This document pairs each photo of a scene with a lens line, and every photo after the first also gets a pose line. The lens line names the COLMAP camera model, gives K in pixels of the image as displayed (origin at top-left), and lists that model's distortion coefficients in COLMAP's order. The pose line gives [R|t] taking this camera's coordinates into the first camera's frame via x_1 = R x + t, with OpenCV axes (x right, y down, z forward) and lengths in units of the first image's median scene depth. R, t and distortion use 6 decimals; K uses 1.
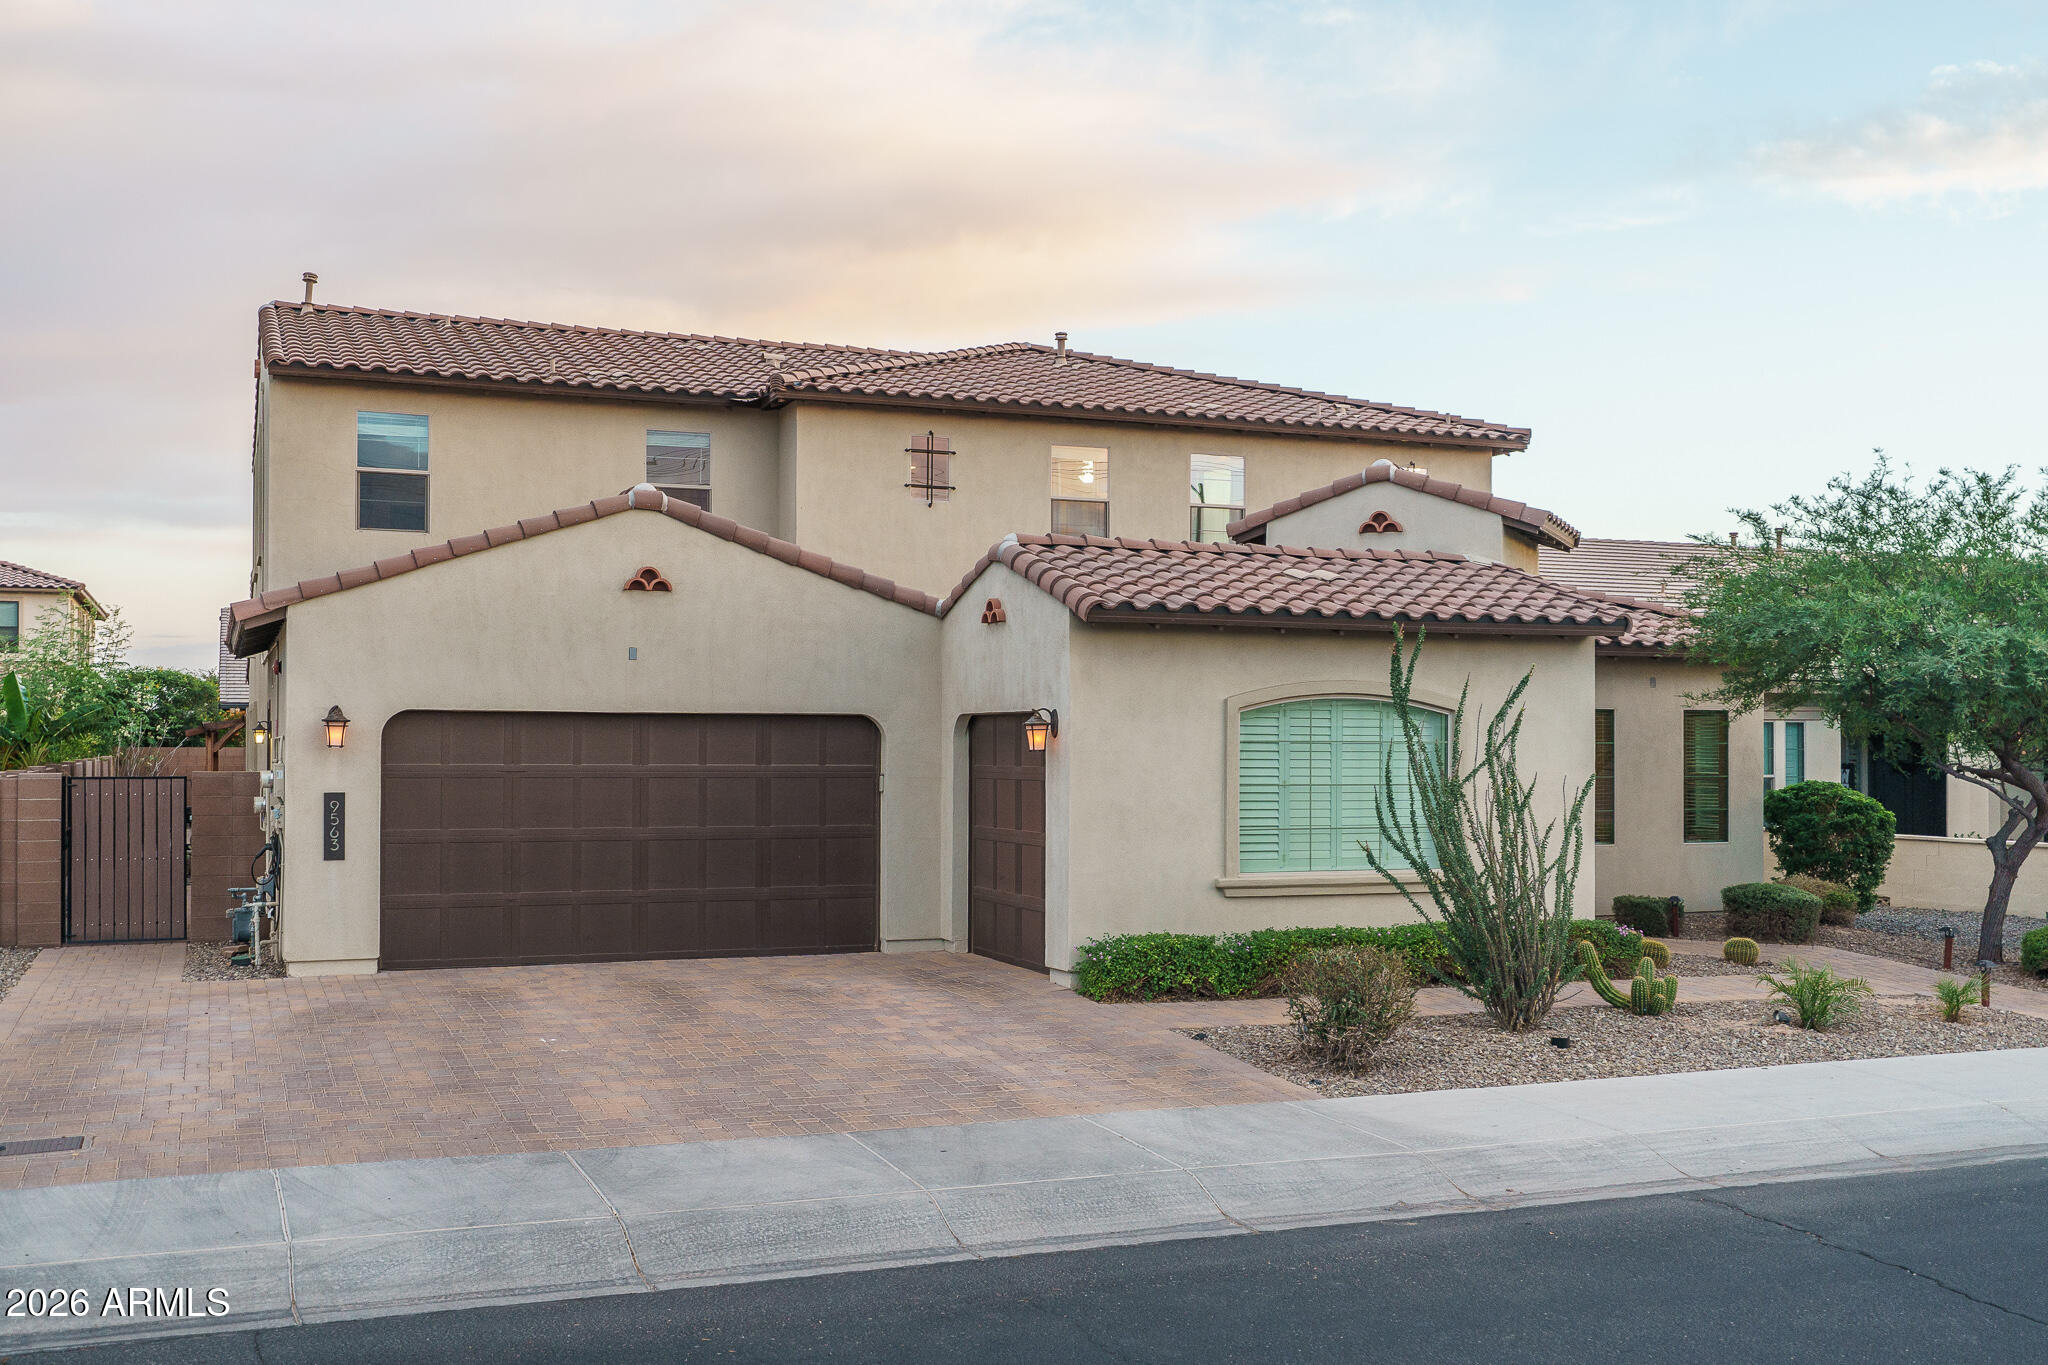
lens RADIAL K [[1914.2, 0, 1024.8], [0, 1914.2, 750.9], [0, 0, 1]] dist [0.000719, -0.001376]
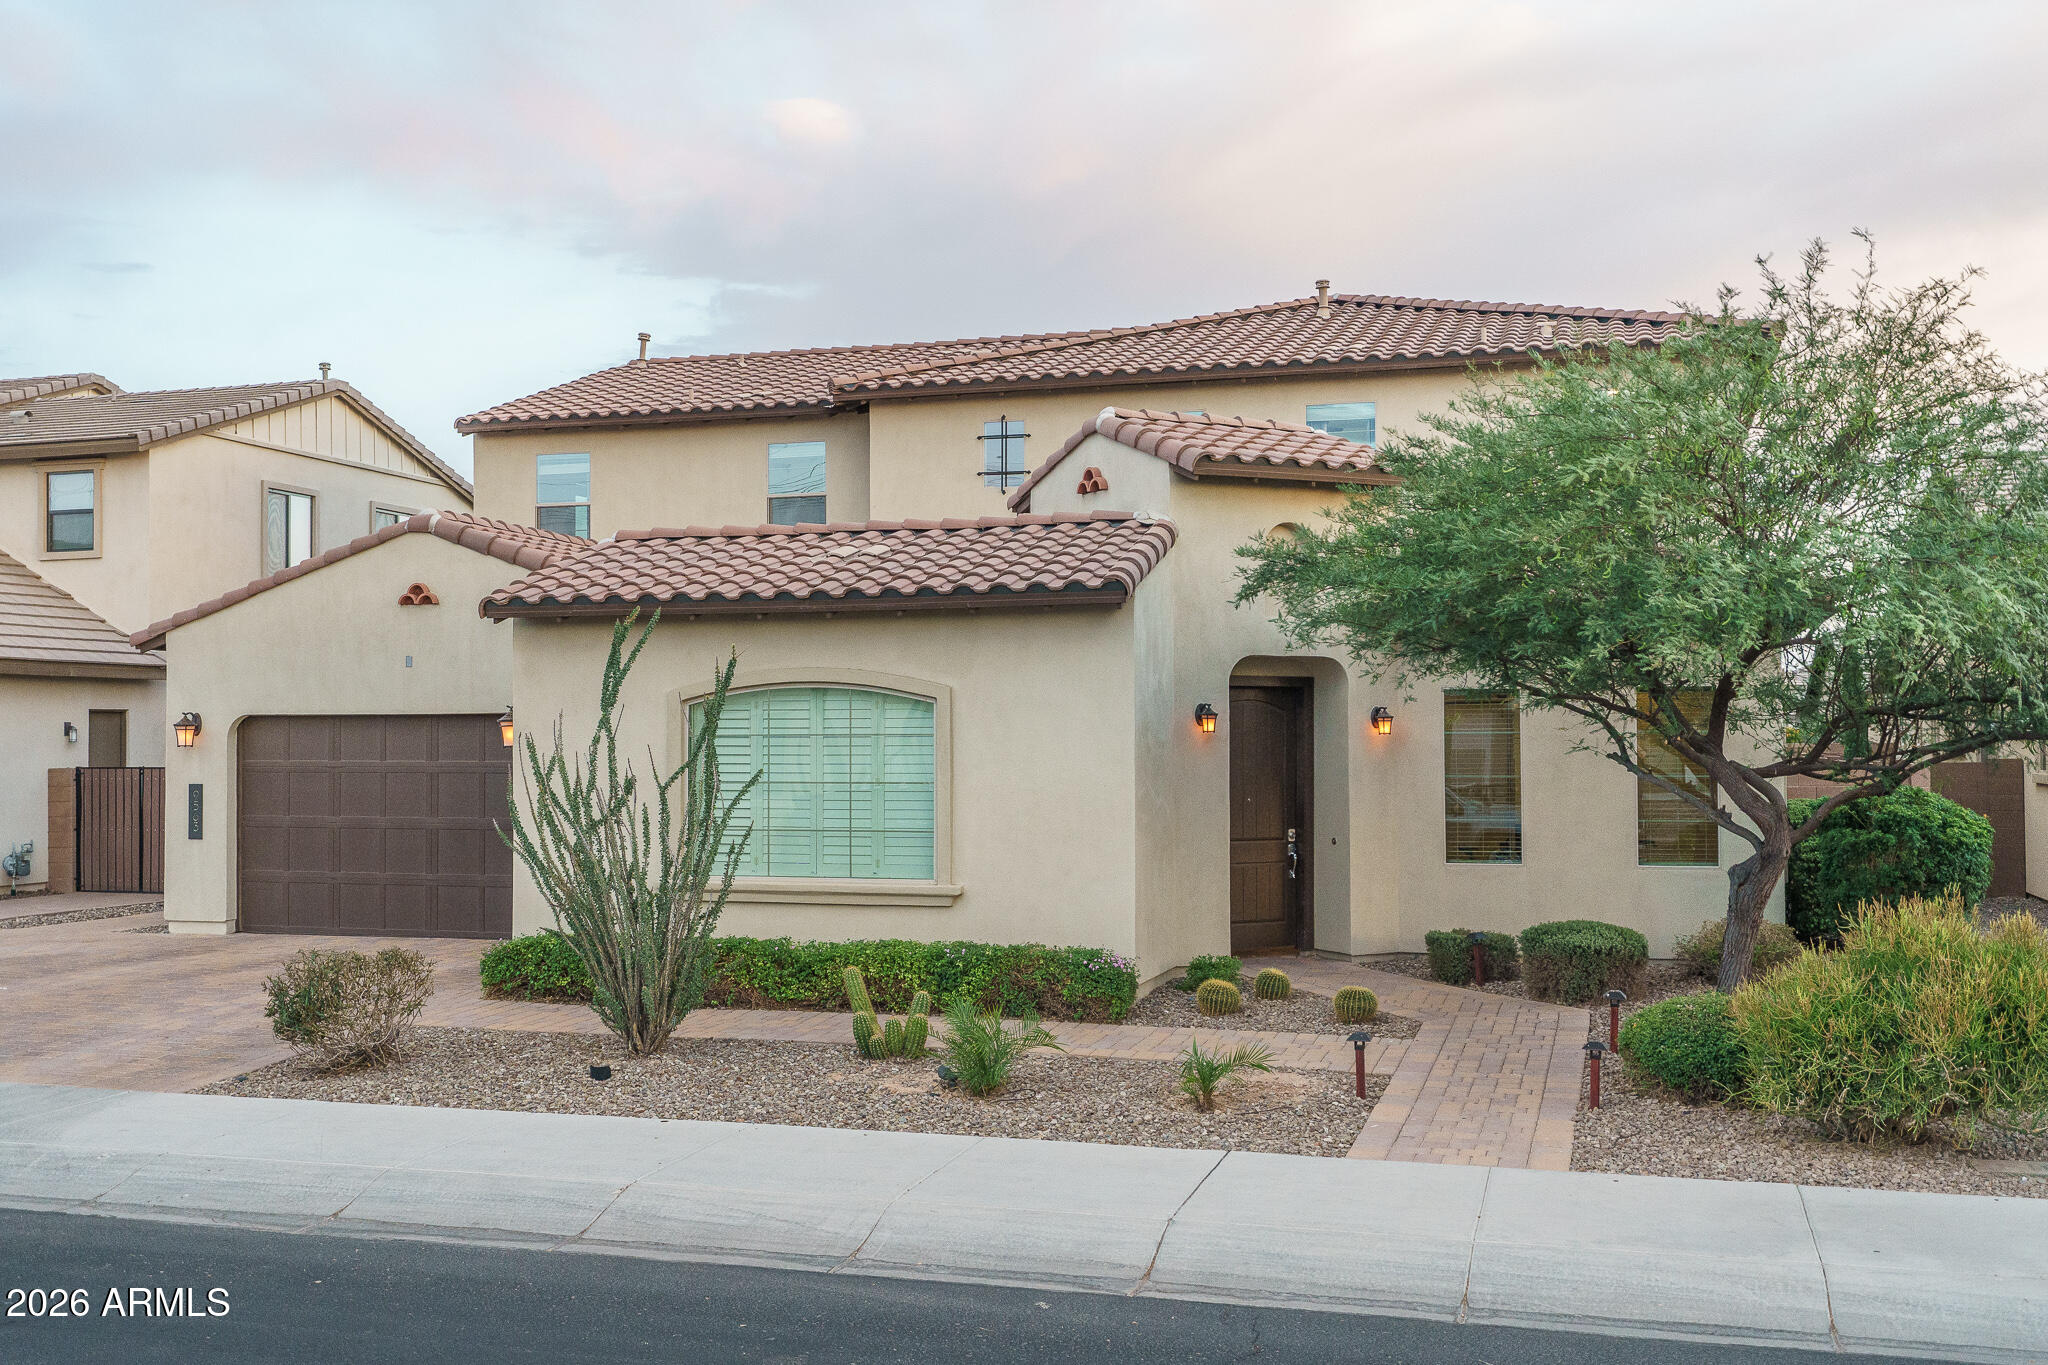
lens RADIAL K [[1981.2, 0, 1024.0], [0, 1981.2, 682.5], [0, 0, 1]] dist [0.003774, 0.000581]
pose [[0.792740, -0.024716, -0.609059, 0.771396], [0.004757, 0.999398, -0.034365, 0.002909], [0.609541, 0.024345, 0.792380, 0.296843]]
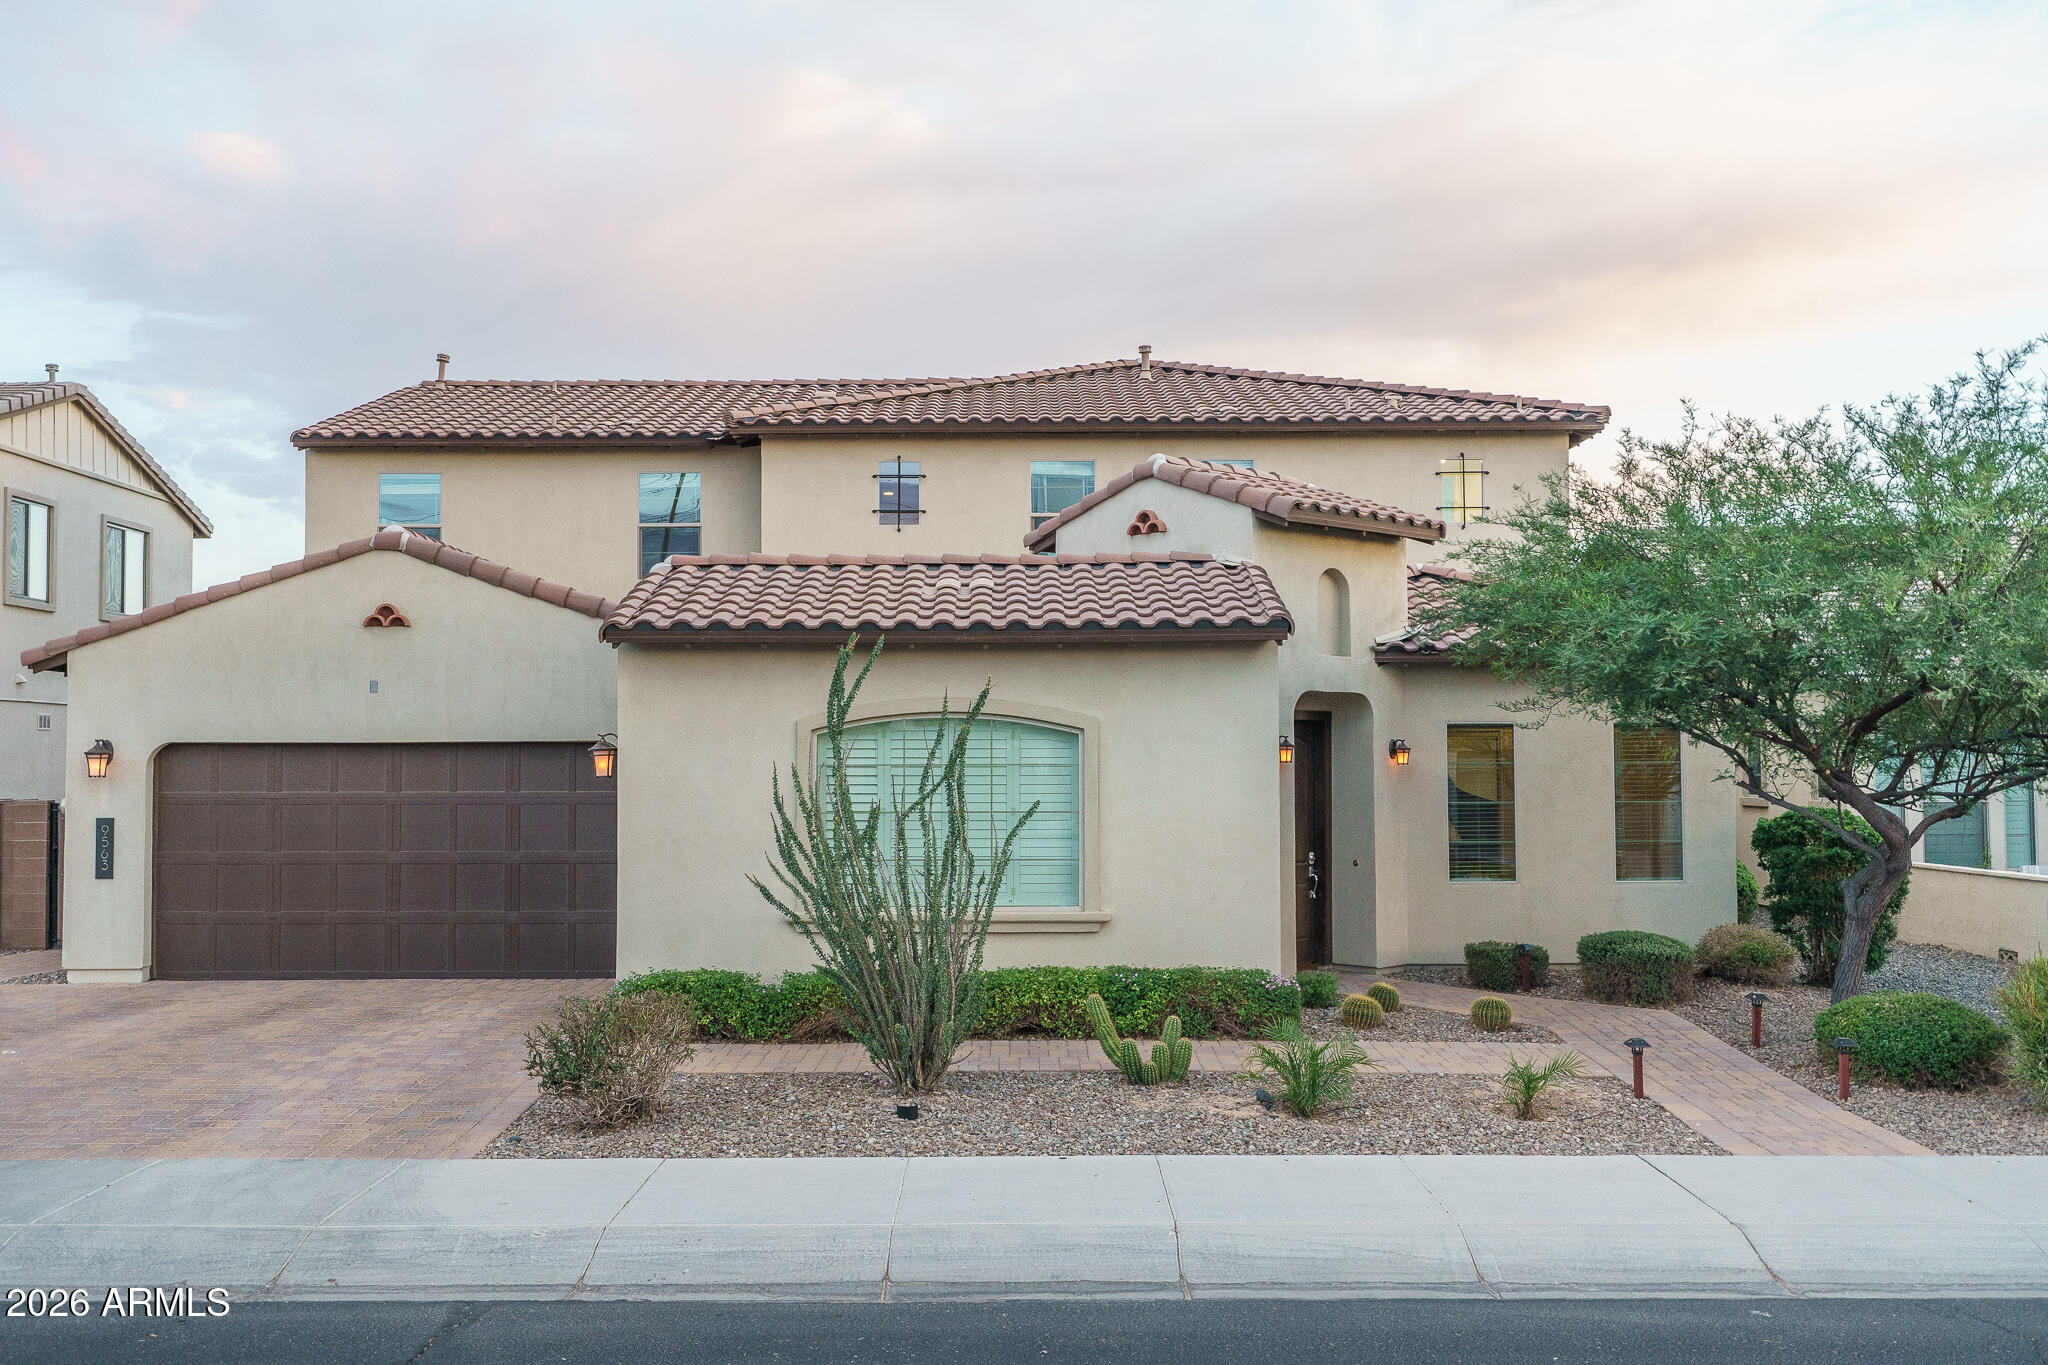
lens RADIAL K [[1837.3, 0, 1026.0], [0, 1837.3, 702.2], [0, 0, 1]] dist [0.003695, 0.002851]
pose [[0.932039, -0.020009, -0.361804, 0.488345], [0.005758, 0.999166, -0.040425, 0.000900], [0.362311, 0.035595, 0.931377, 0.183510]]
